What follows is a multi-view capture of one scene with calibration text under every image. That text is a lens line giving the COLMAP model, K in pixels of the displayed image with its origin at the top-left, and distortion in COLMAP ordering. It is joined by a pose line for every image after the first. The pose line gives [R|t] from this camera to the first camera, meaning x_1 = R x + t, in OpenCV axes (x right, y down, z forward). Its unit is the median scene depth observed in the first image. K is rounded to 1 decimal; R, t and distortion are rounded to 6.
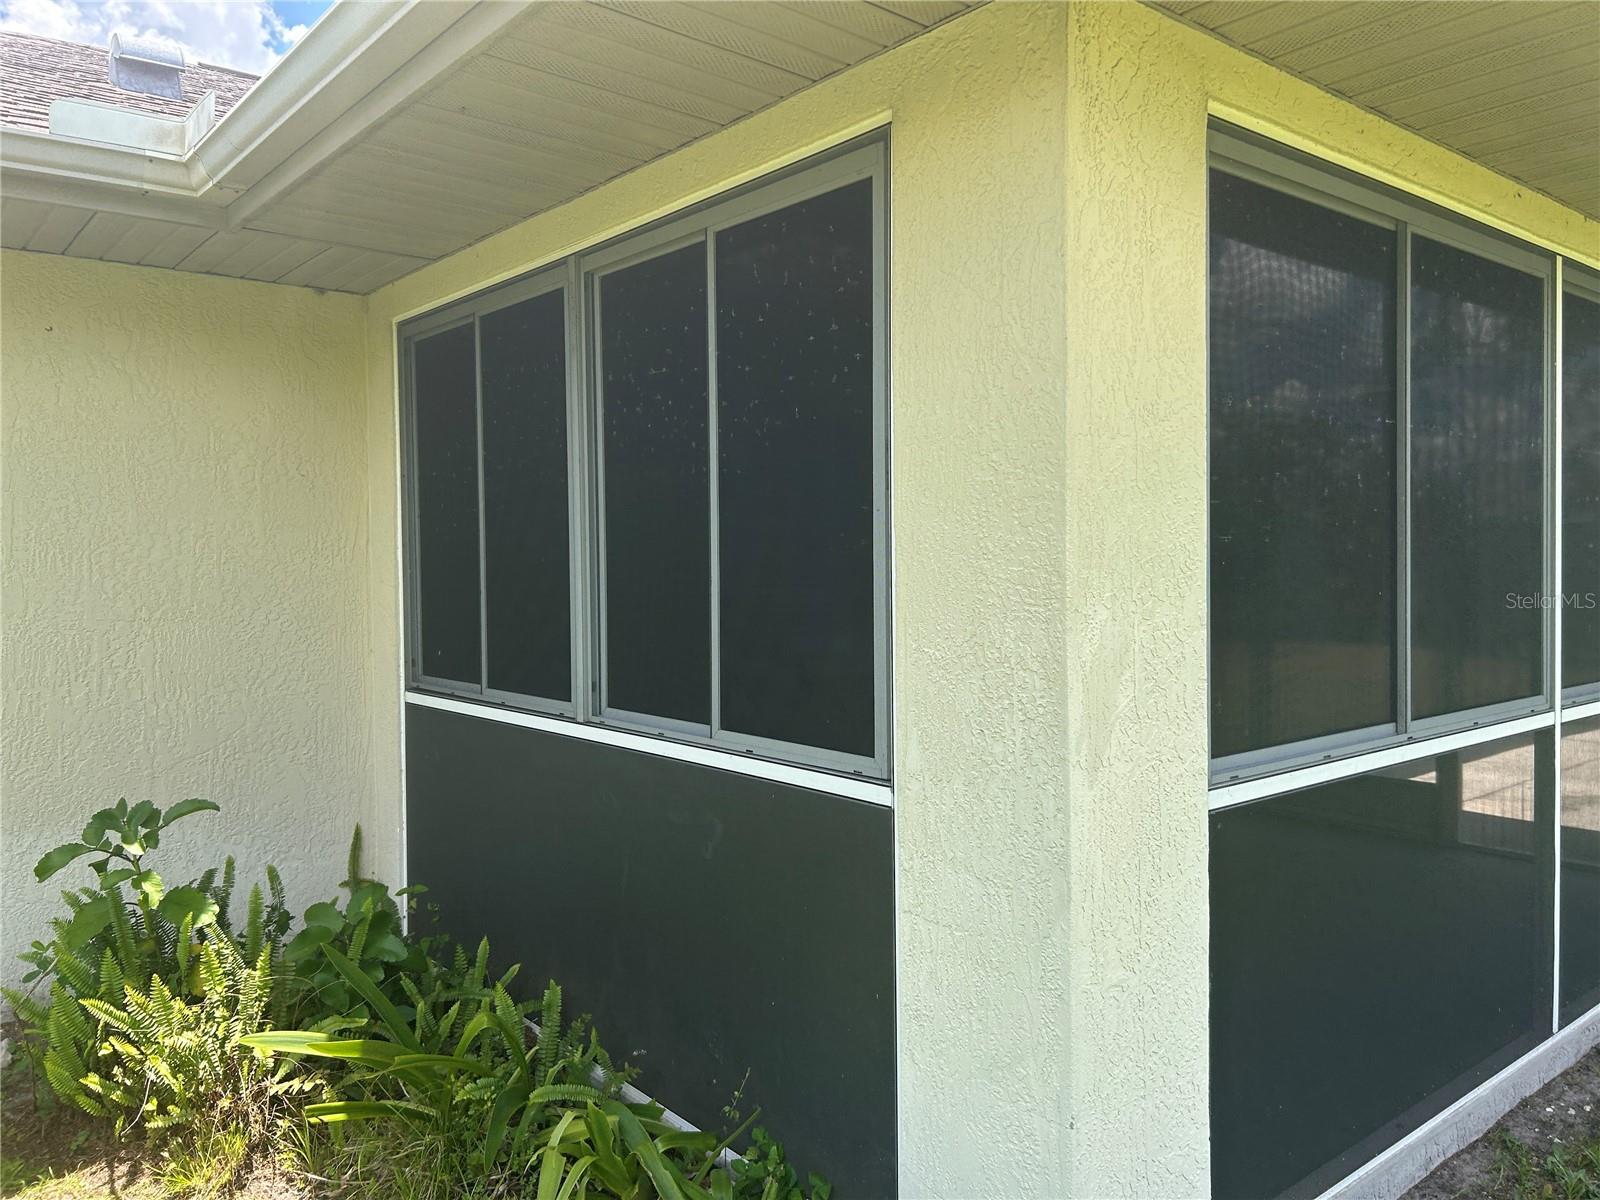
lens RADIAL K [[1205.3, 0, 804.6], [0, 1205.3, 596.3], [0, 0, 1]] dist [0.054475, -0.068106]
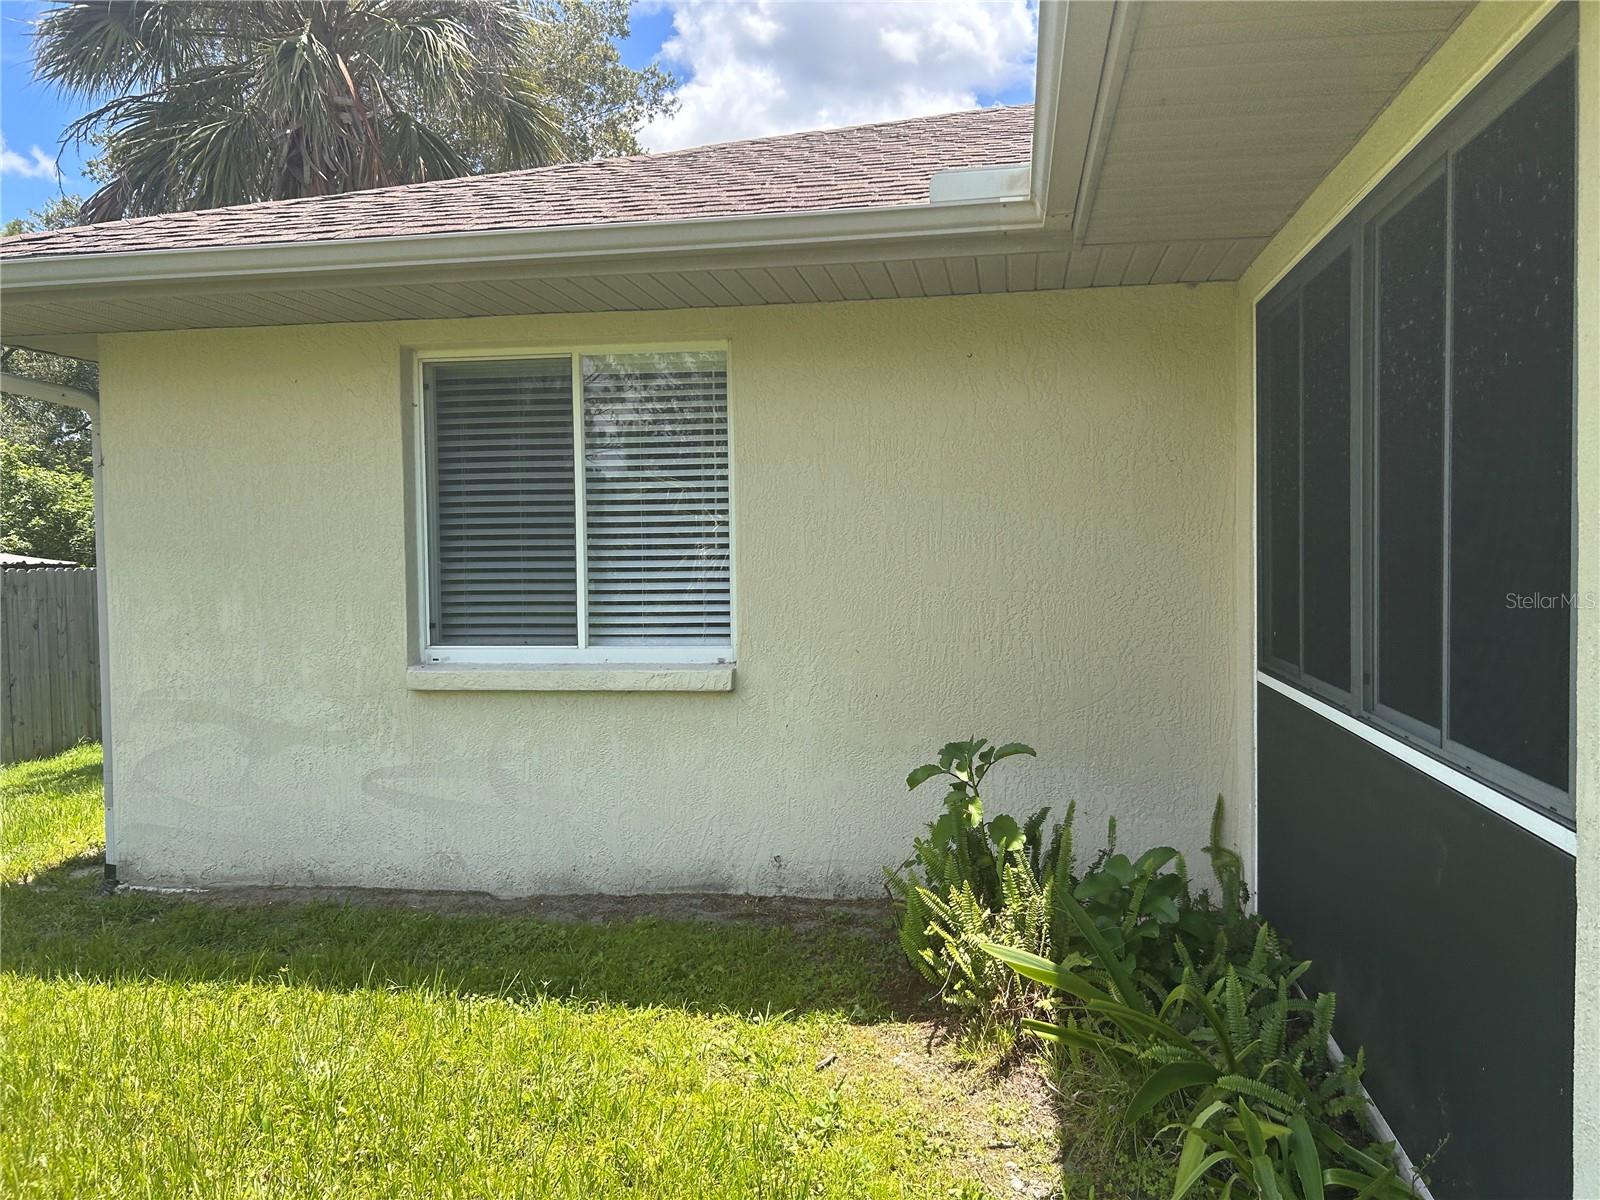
lens RADIAL K [[1205.3, 0, 806.6], [0, 1205.3, 592.2], [0, 0, 1]] dist [0.054475, -0.068106]
pose [[0.651517, 0.030919, -0.758004, 0.257905], [-0.019428, 0.999521, 0.024072, -0.004480], [0.758385, -0.000957, 0.651806, 0.082430]]
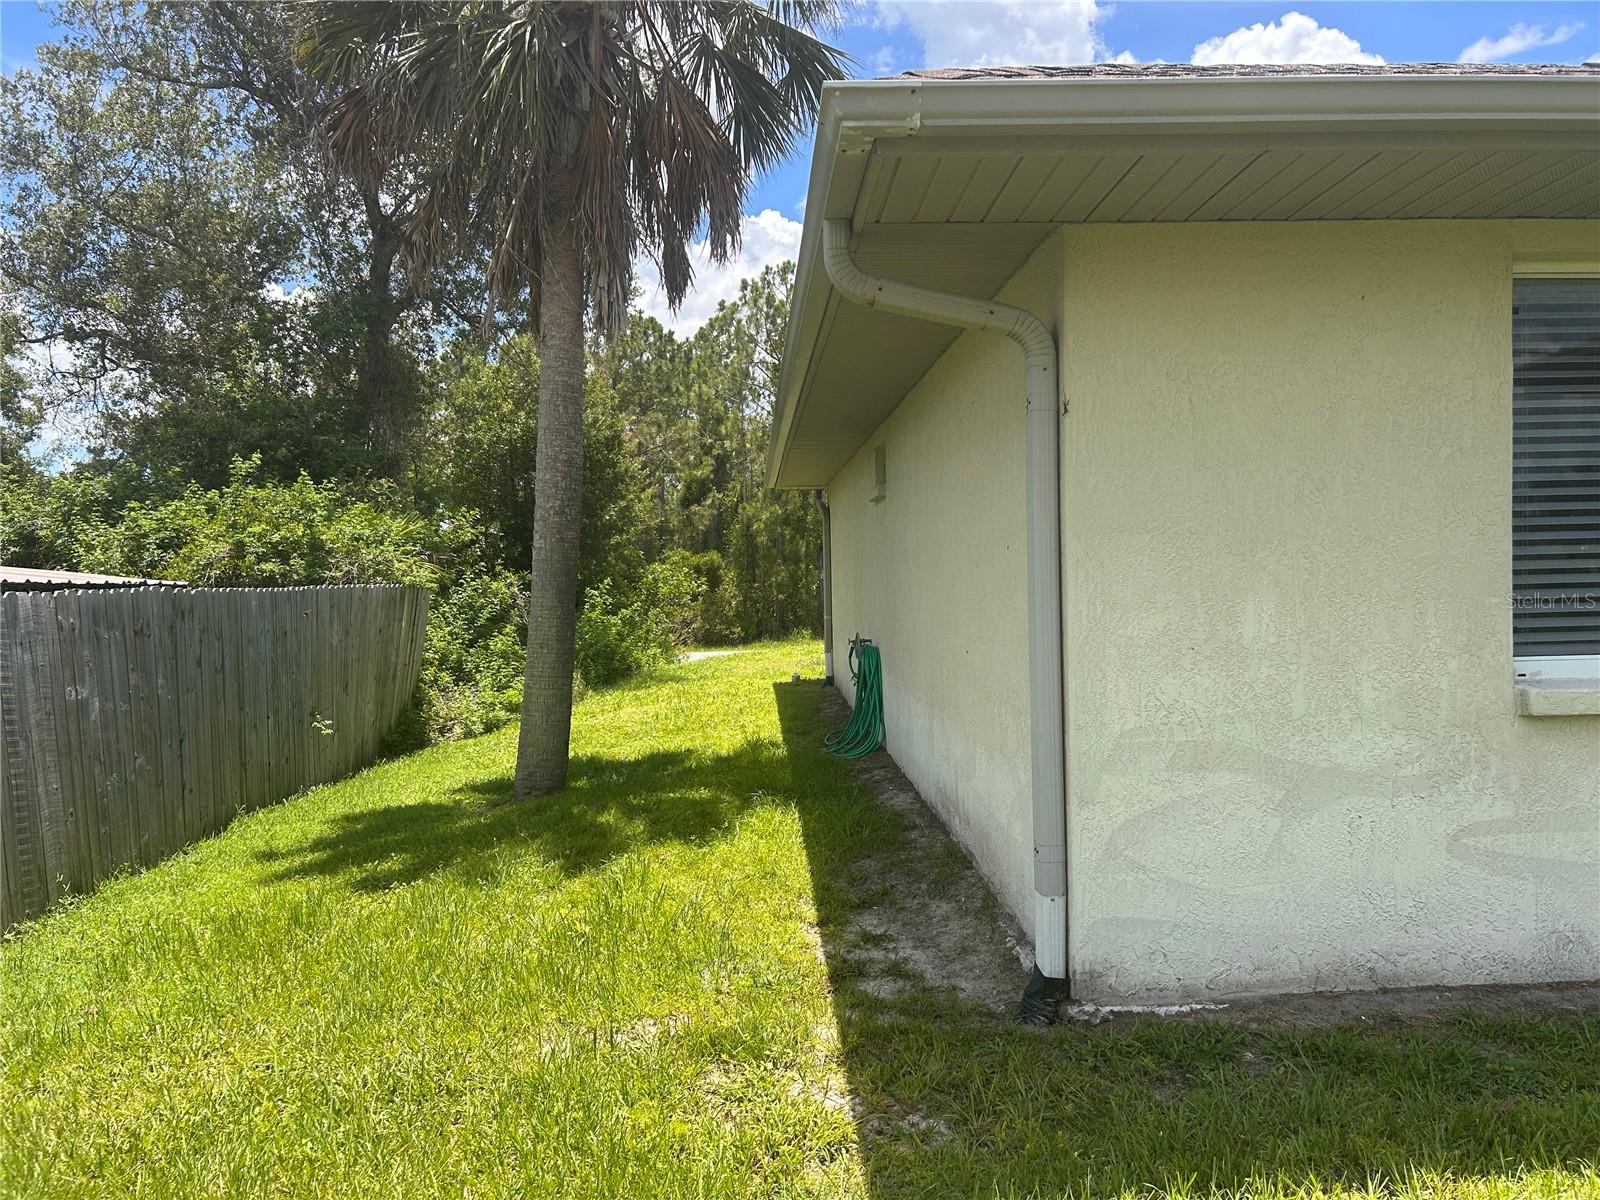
lens RADIAL K [[1205.3, 0, 801.5], [0, 1205.3, 605.4], [0, 0, 1]] dist [0.054475, -0.068106]
pose [[0.798811, 0.010937, -0.601483, -0.745405], [-0.006486, 0.999933, 0.009569, 0.040203], [0.601547, -0.003743, 0.798829, -0.445515]]
